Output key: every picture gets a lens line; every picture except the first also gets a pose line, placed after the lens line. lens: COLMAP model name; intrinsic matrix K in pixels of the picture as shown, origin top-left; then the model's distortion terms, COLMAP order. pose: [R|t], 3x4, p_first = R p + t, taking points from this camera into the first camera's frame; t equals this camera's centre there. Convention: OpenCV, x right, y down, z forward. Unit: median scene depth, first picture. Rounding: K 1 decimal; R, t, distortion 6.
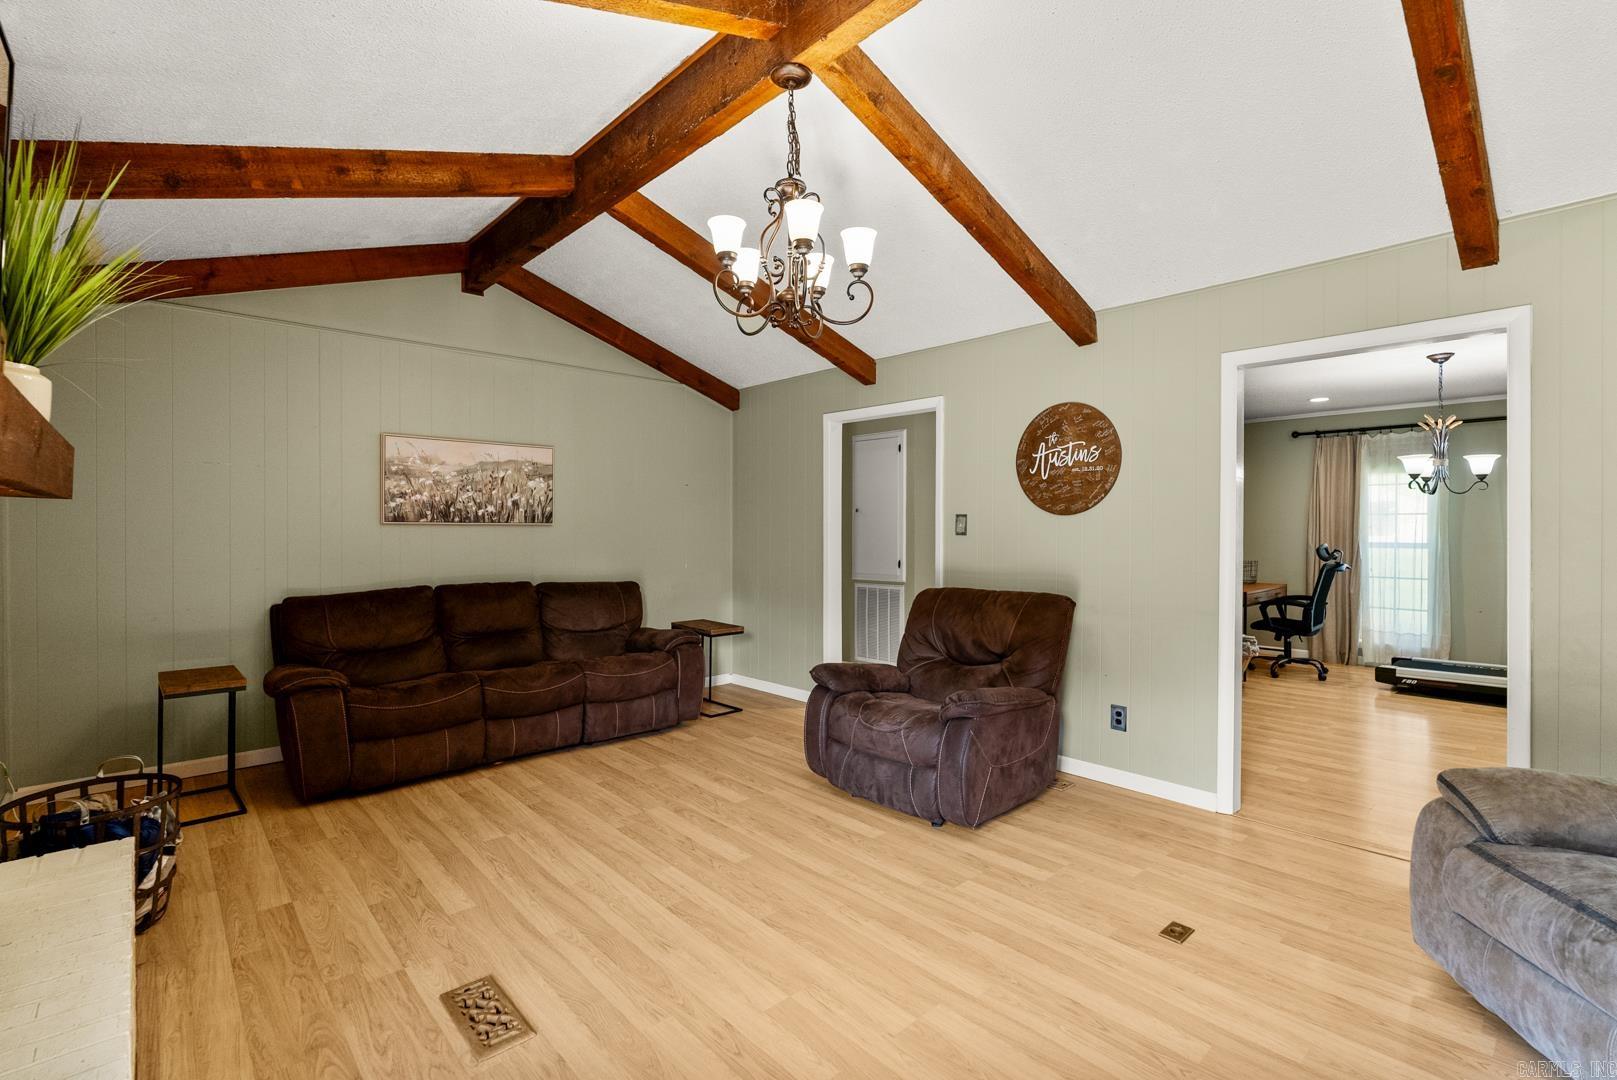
lens RADIAL K [[744.4, 0, 808.2], [0, 744.4, 532.7], [0, 0, 1]] dist [-0.000382, -0.000586]
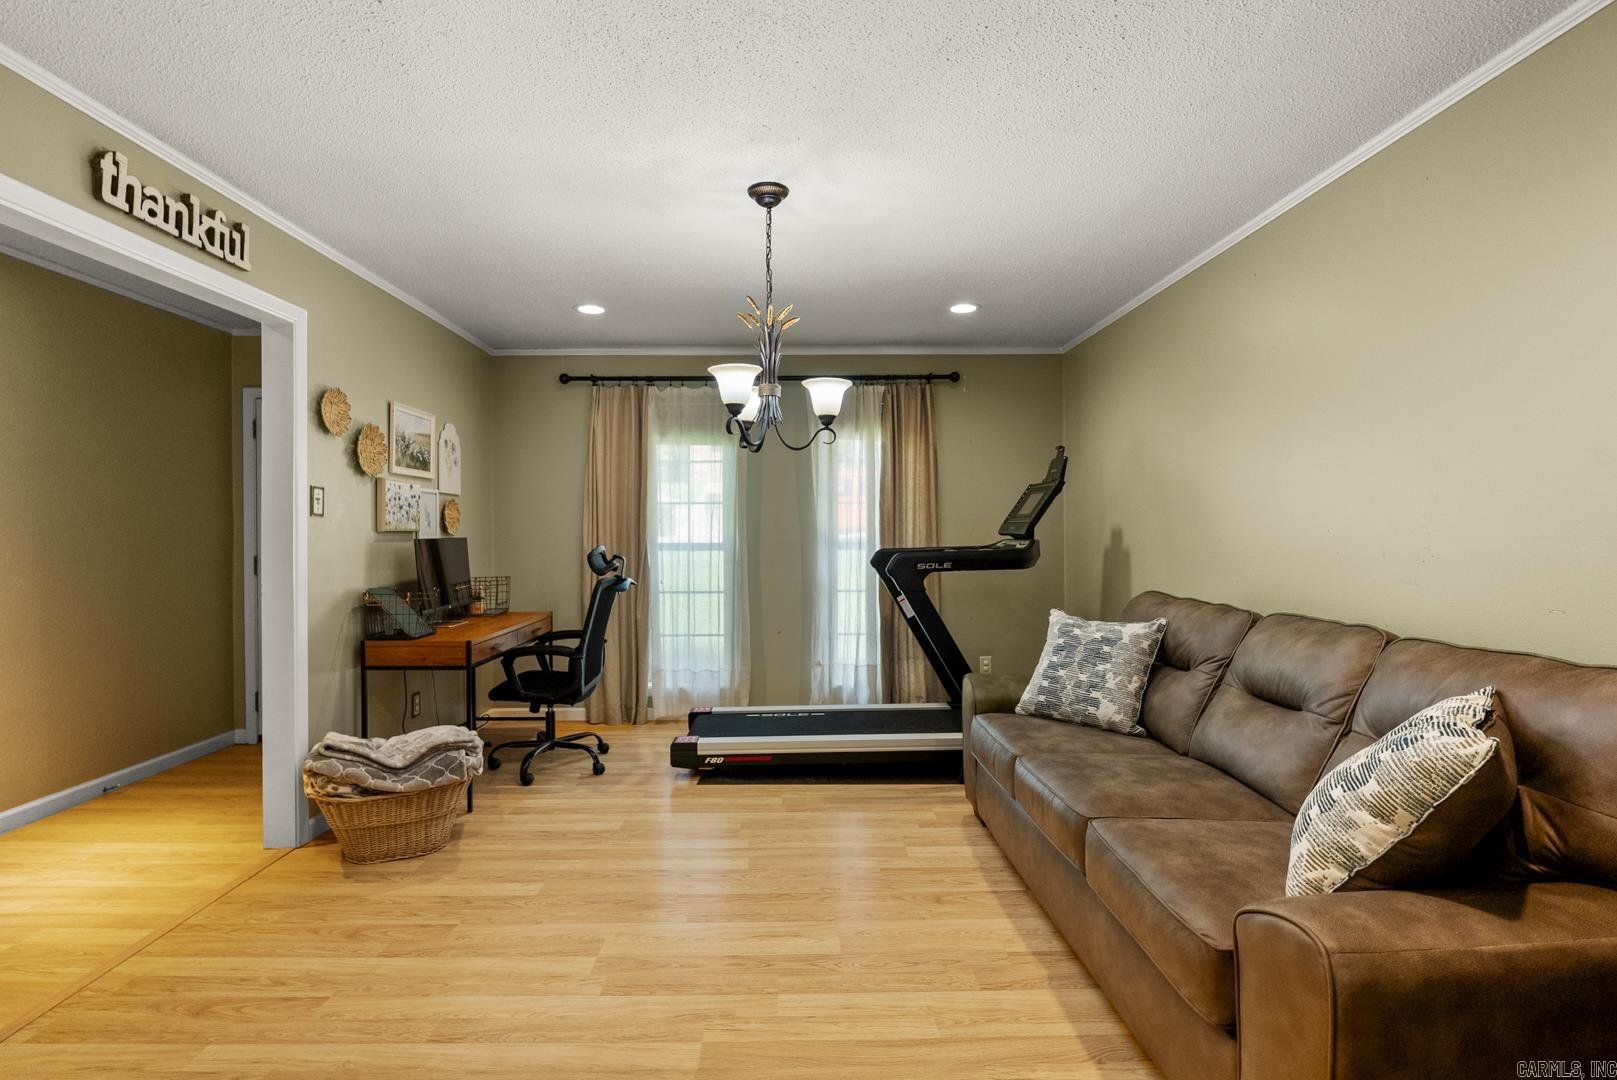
lens RADIAL K [[744.4, 0, 808.2], [0, 744.4, 532.7], [0, 0, 1]] dist [-0.000382, -0.000586]
pose [[0.659571, -0.003154, 0.751636, 0.337130], [0.010768, 0.999928, -0.005254, 0.008666], [-0.751566, 0.011559, 0.659557, 0.455055]]
